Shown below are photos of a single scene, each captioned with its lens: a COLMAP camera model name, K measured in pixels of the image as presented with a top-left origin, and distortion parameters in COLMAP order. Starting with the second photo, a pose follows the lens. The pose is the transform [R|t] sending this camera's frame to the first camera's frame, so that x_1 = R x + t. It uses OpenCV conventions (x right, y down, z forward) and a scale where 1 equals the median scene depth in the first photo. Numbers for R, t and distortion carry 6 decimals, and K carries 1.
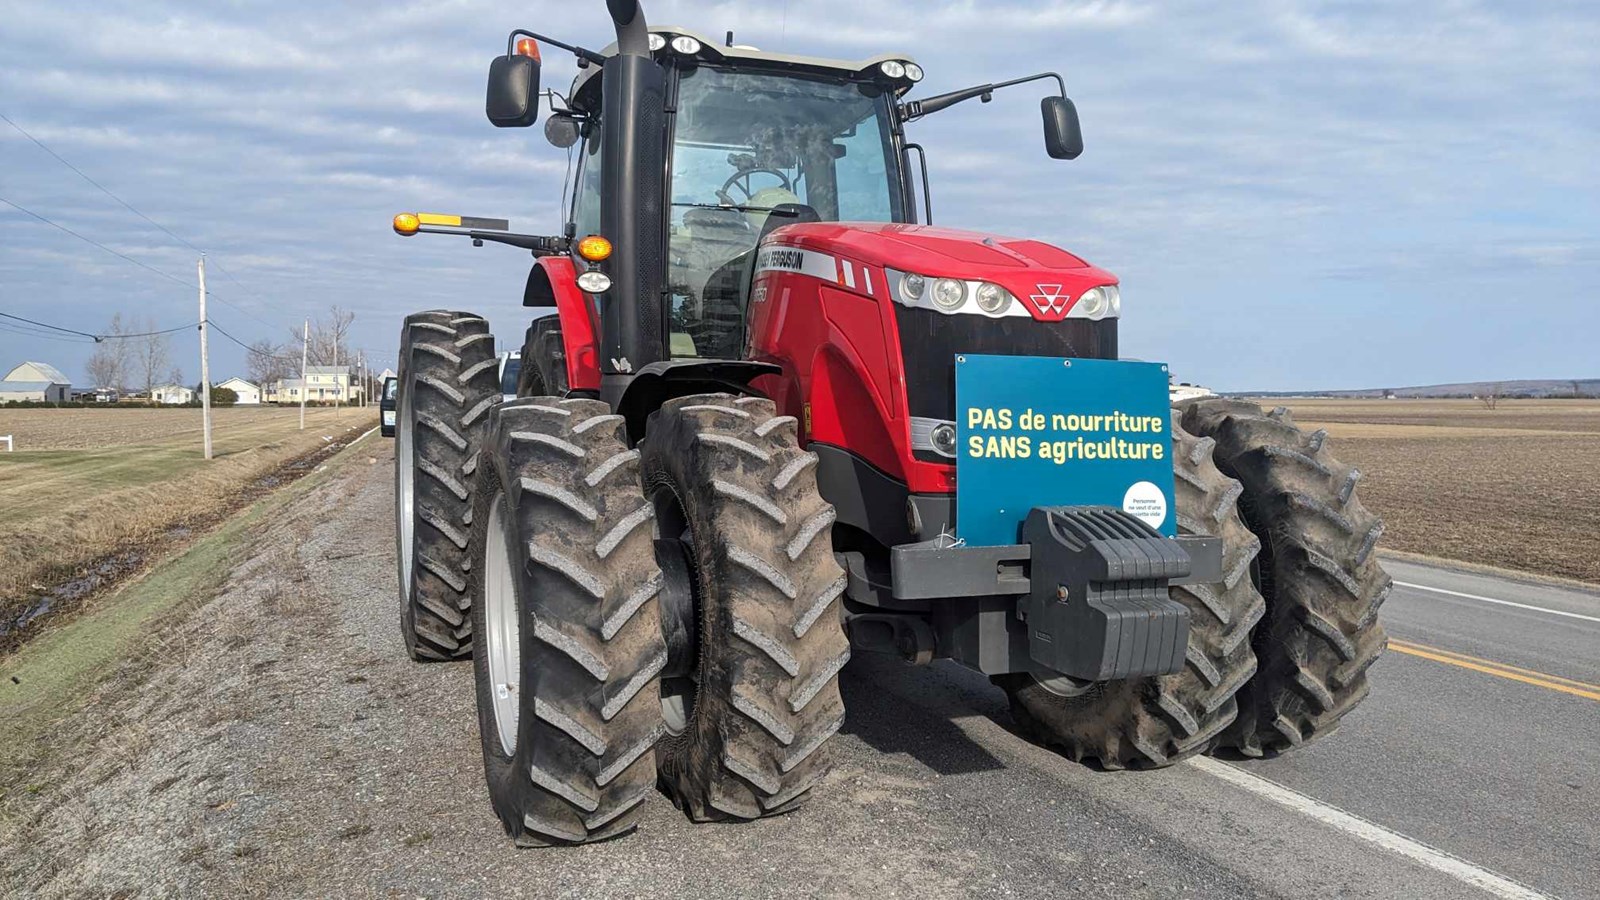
lens RADIAL K [[1255.1, 0, 746.0], [0, 1255.1, 448.7], [0, 0, 1]] dist [0.094177, -0.002825]
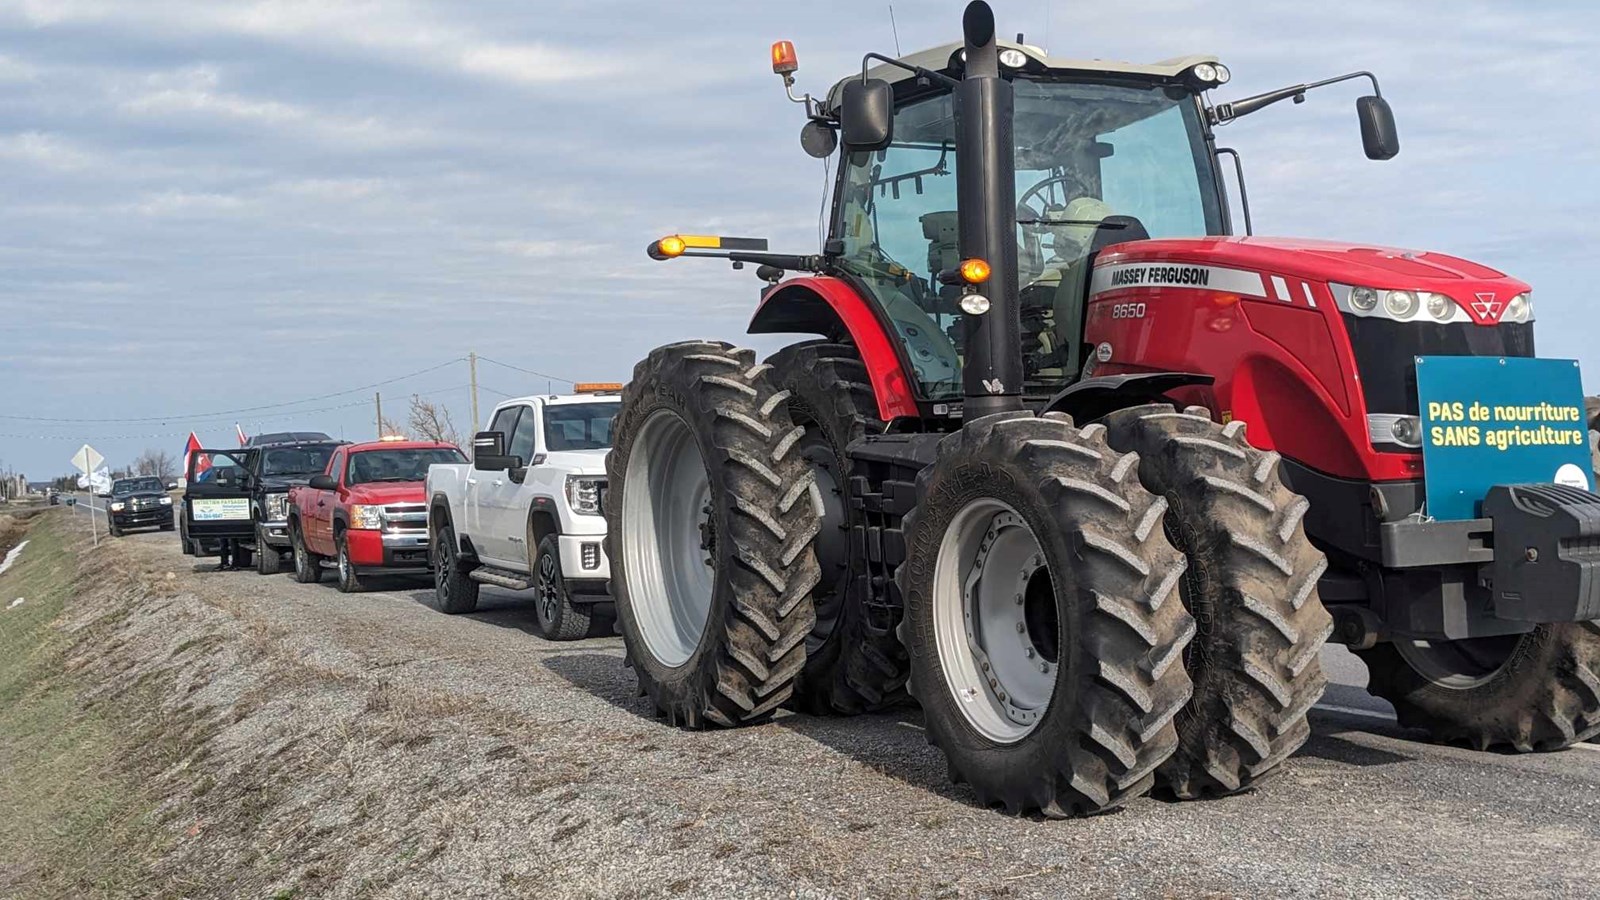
lens RADIAL K [[2019.6, 0, 800.0], [0, 2019.6, 450.0], [0, 0, 1]] dist [0.250494, -0.674555]
pose [[0.992833, -0.039561, 0.112775, -0.577480], [0.045223, 0.997818, -0.048101, 0.071372], [-0.110626, 0.052856, 0.992456, -0.755539]]
